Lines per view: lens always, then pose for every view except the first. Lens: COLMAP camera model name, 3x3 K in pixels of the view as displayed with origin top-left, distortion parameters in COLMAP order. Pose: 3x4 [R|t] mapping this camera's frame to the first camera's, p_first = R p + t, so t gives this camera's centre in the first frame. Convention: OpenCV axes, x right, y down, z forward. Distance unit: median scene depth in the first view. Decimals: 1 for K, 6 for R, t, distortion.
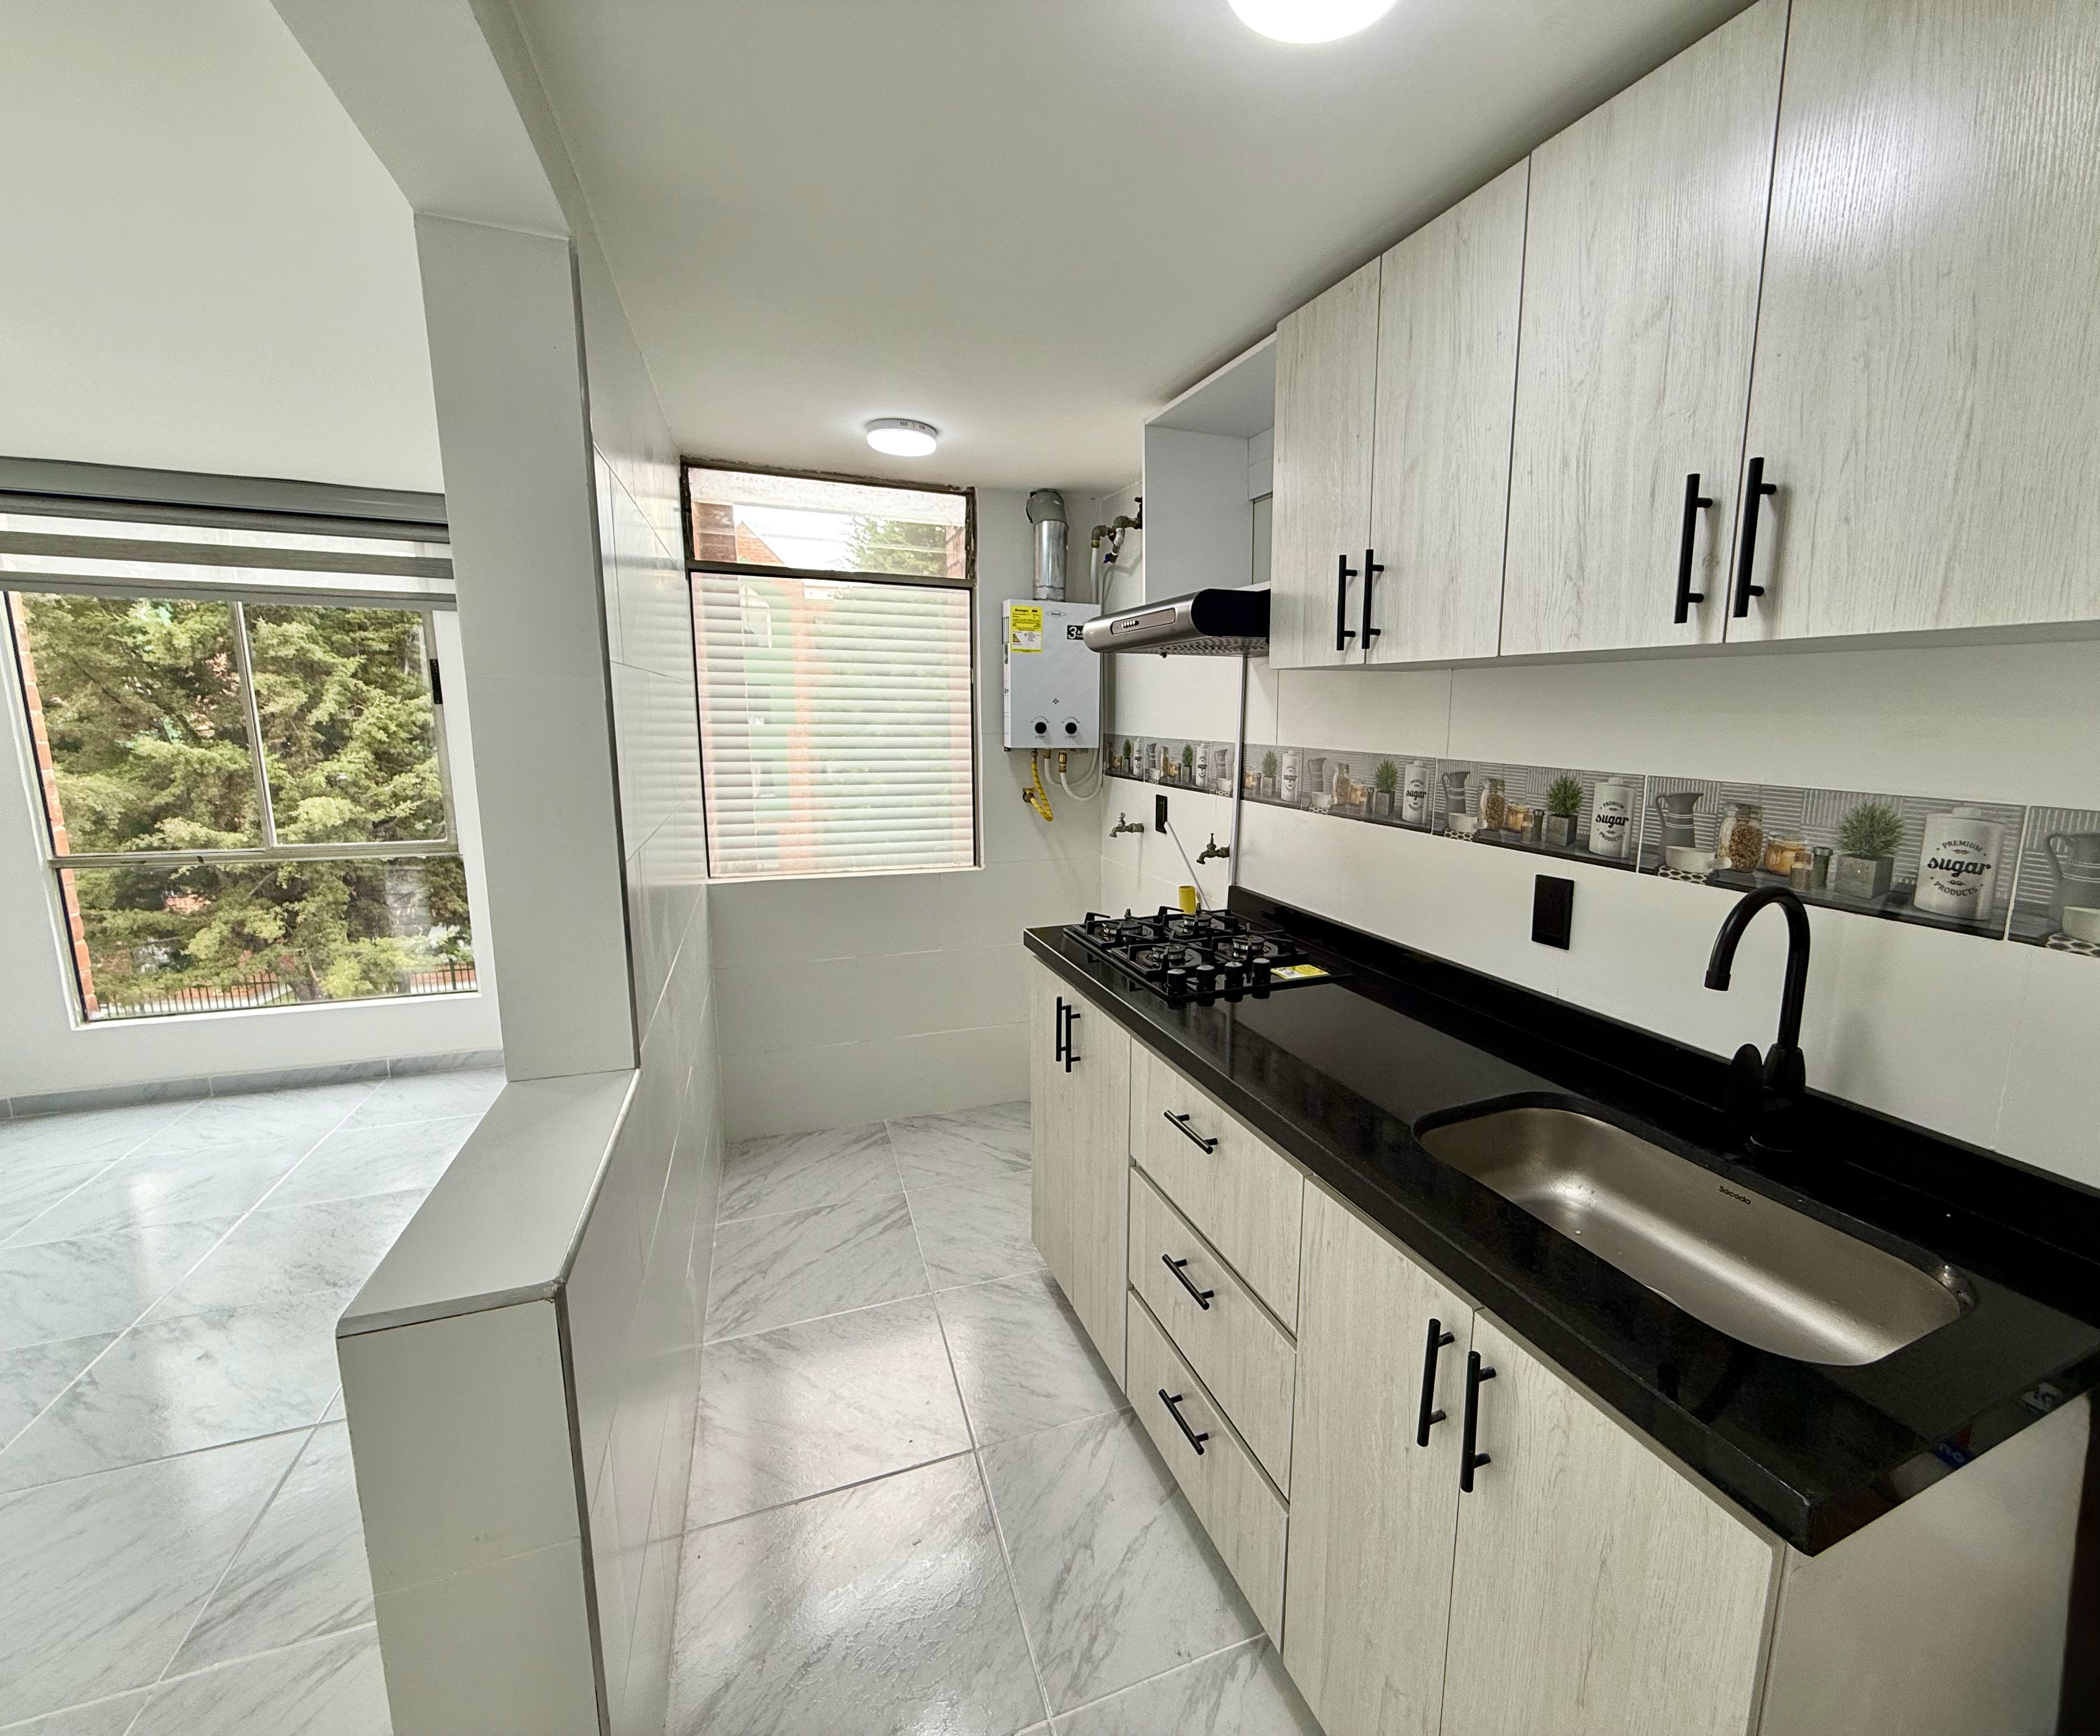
lens RADIAL K [[934.1, 0, 1134.5], [0, 934.1, 872.9], [0, 0, 1]] dist [-0.001517, -0.000285]
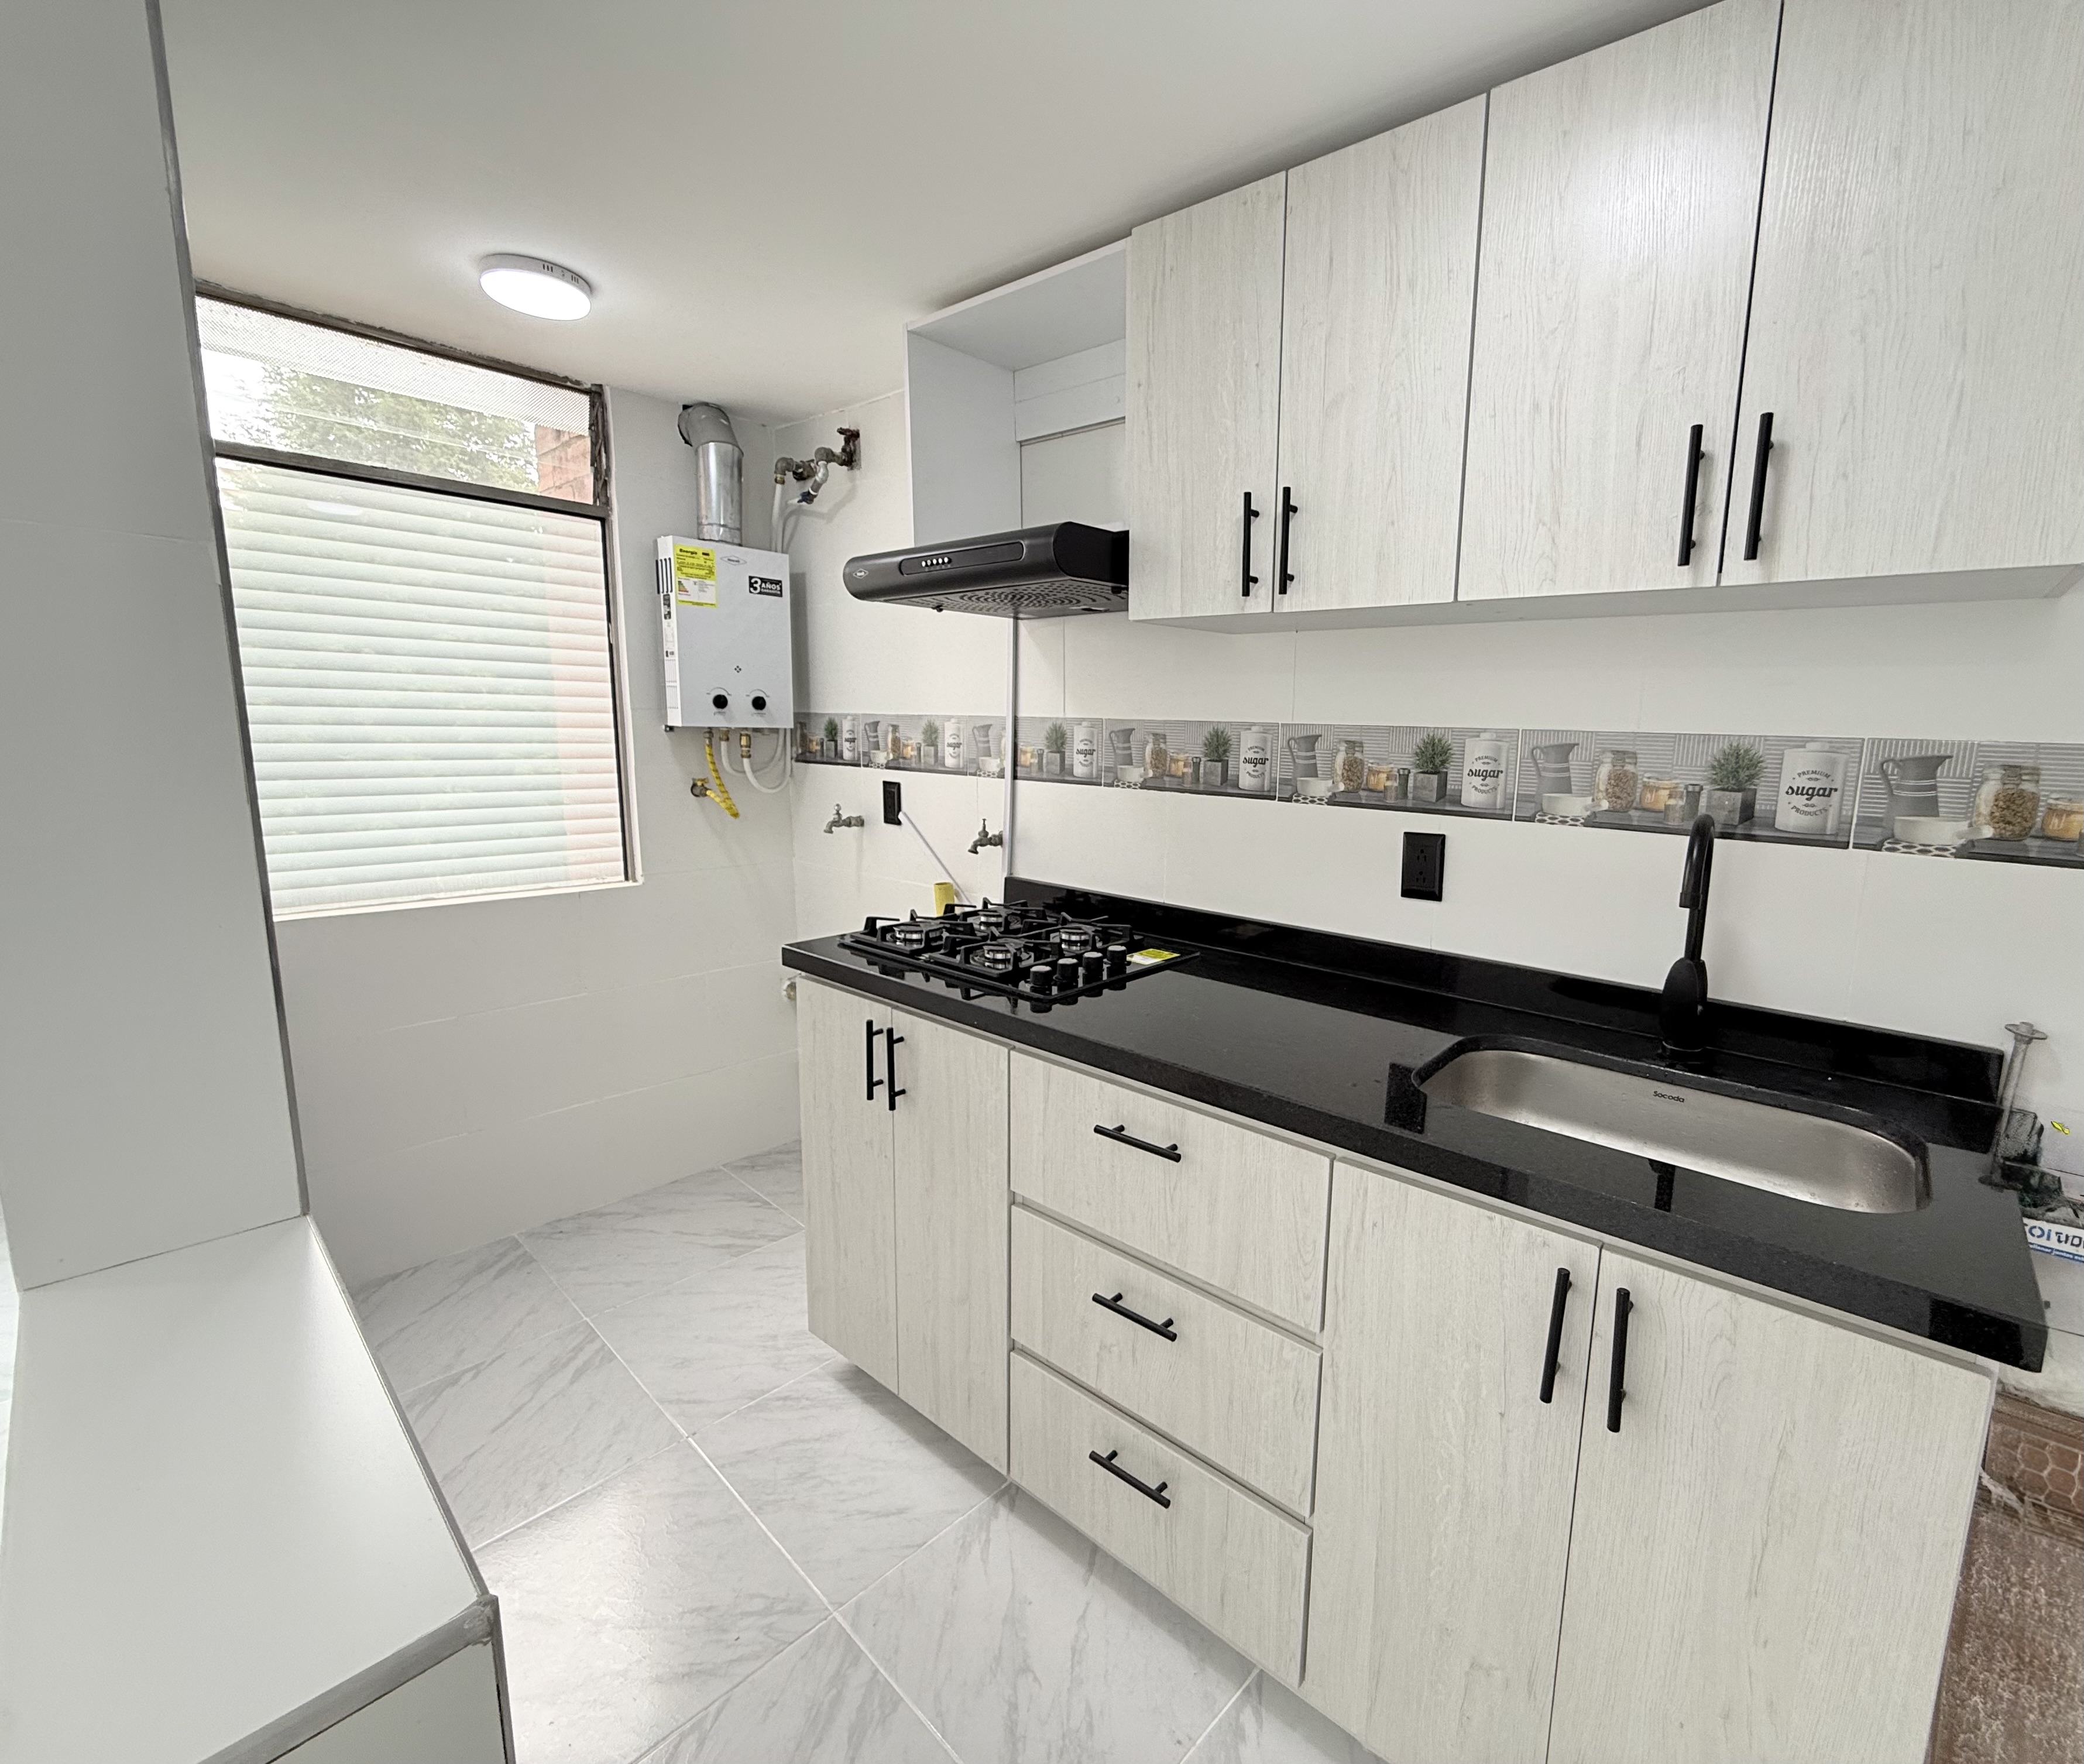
lens RADIAL K [[957.6, 0, 1172.6], [0, 957.6, 883.3], [0, 0, 1]] dist [0.000157, -0.000241]
pose [[0.886071, -0.067552, 0.458601, -0.240585], [0.066741, 0.997608, 0.017997, 0.018999], [-0.458720, 0.014661, 0.888460, 0.155593]]
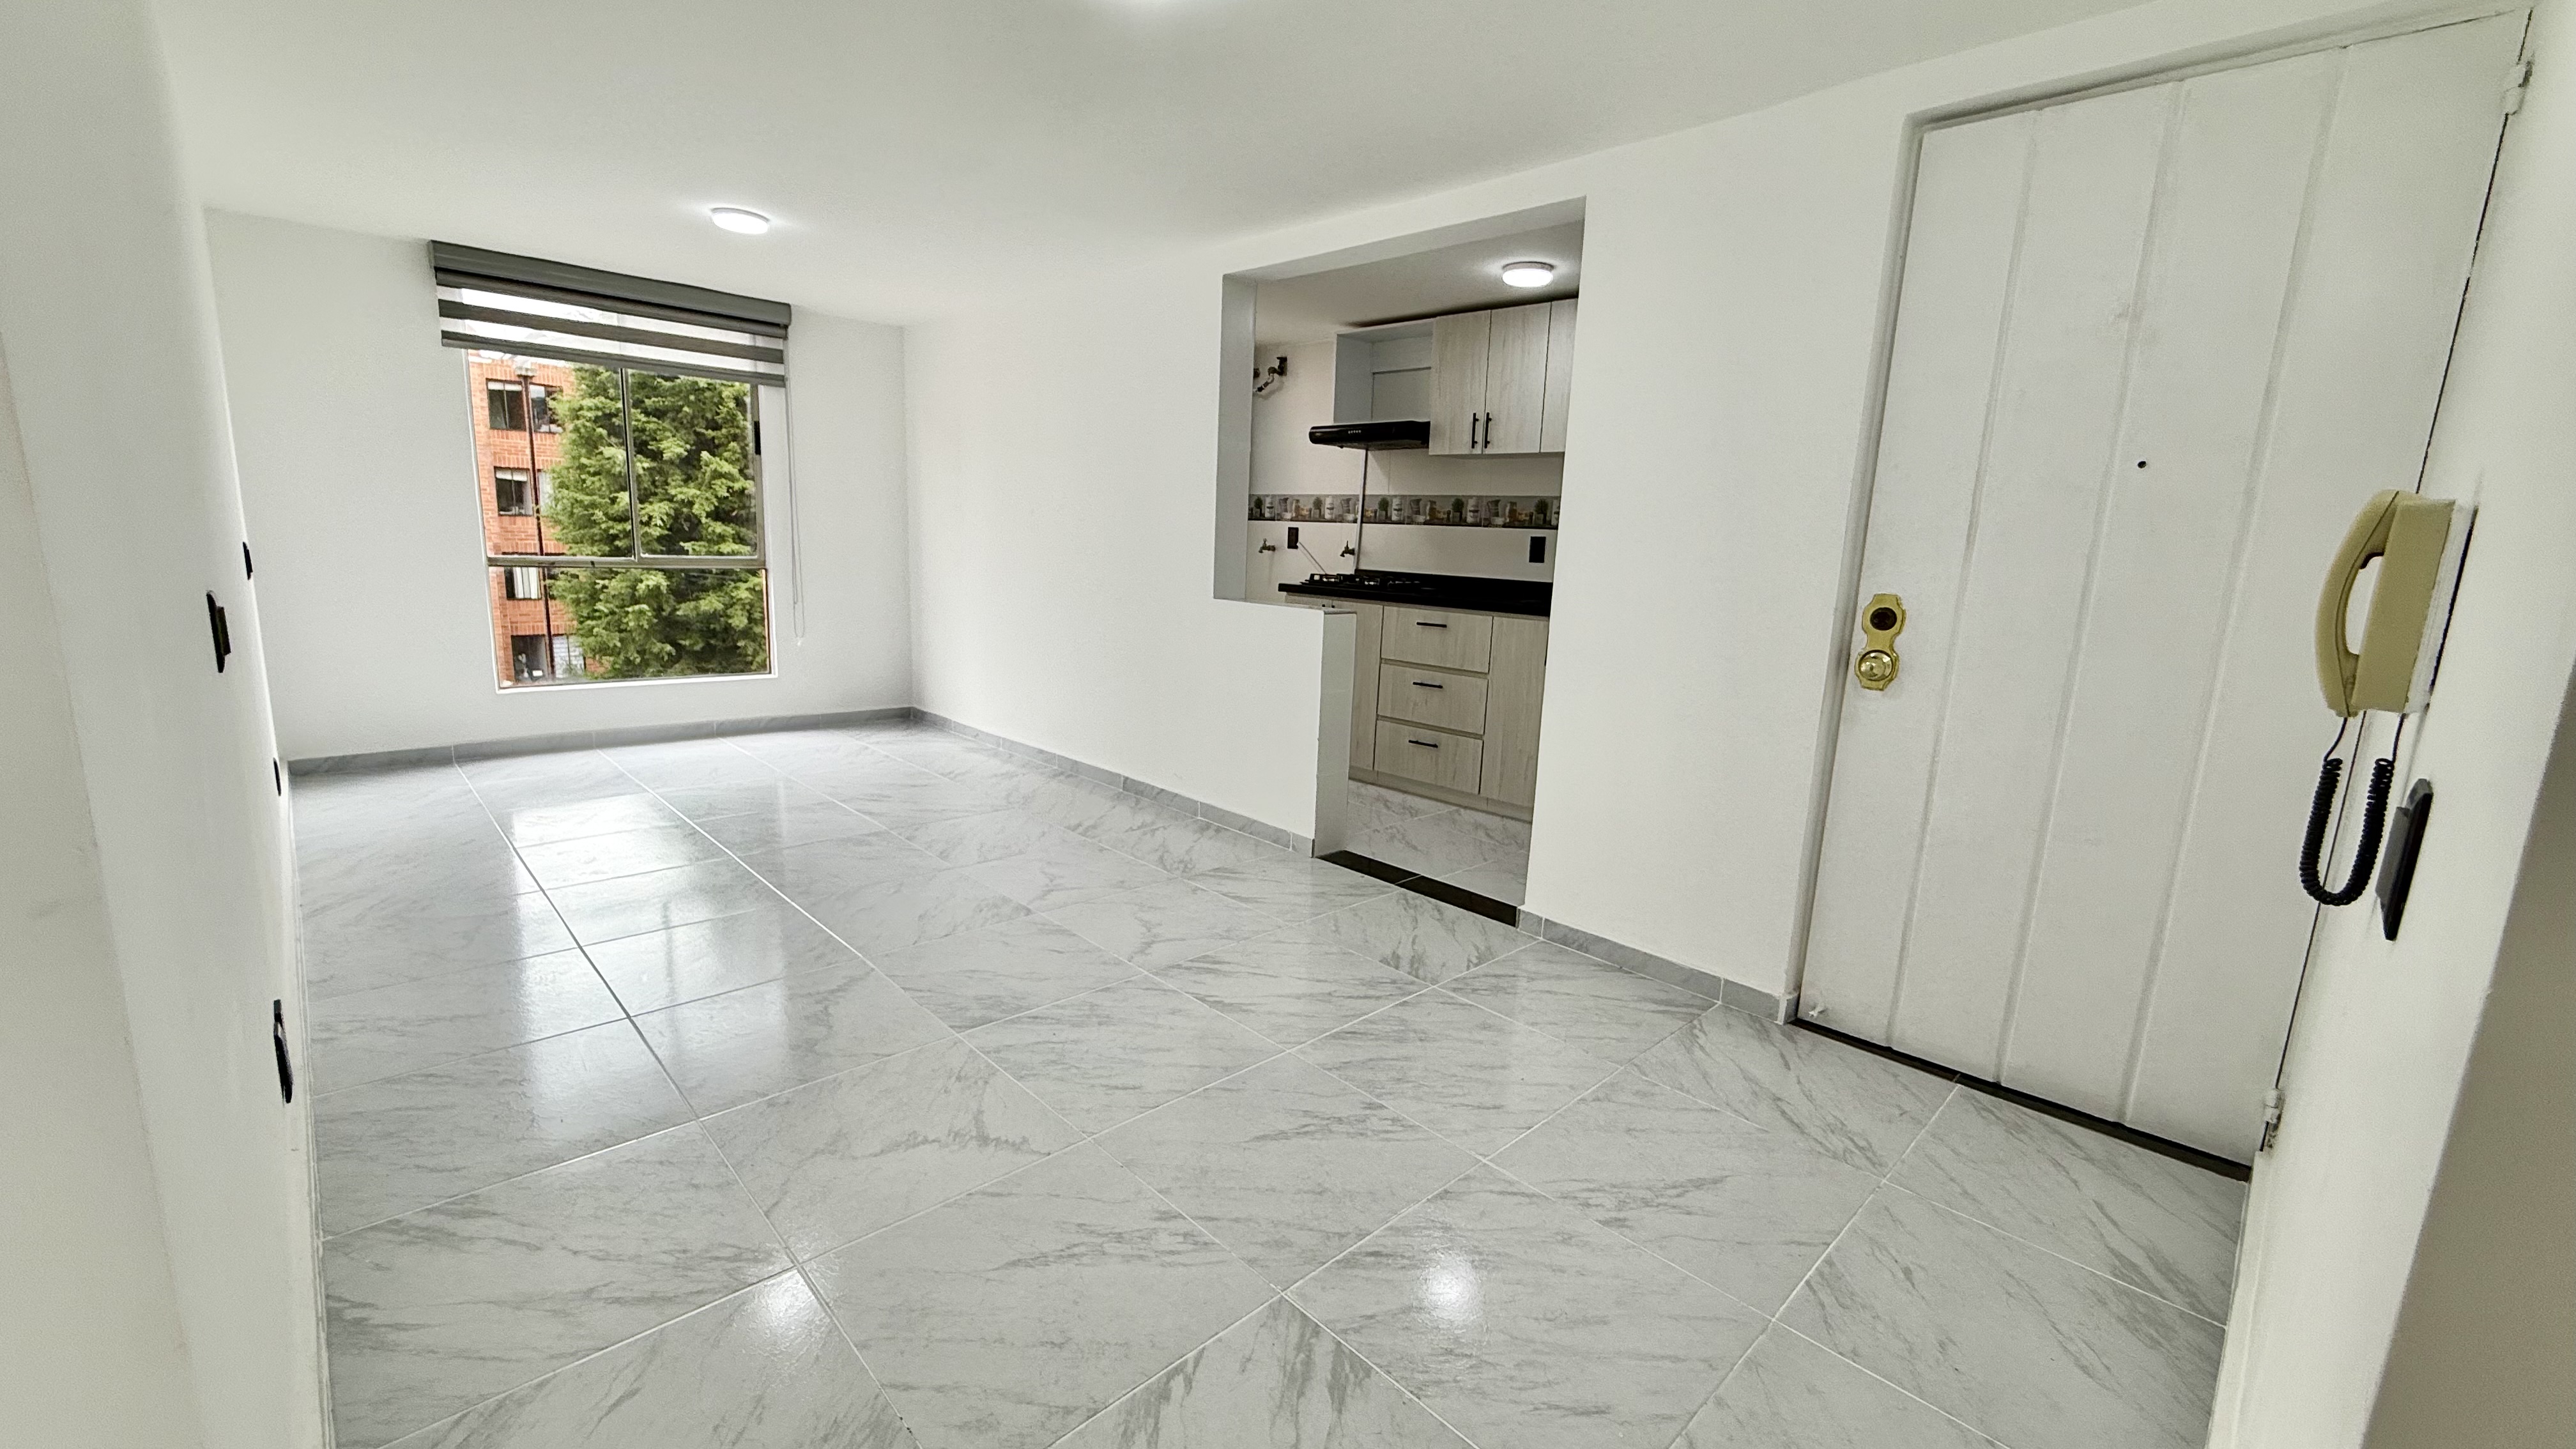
lens RADIAL K [[1033.5, 0, 1277.0], [0, 1033.5, 727.1], [0, 0, 1]] dist [0.000731, 0.000304]
pose [[0.926706, -0.047420, 0.372784, -1.179696], [0.038168, 0.998753, 0.032166, 0.364198], [-0.373844, -0.015580, 0.927361, -1.276213]]
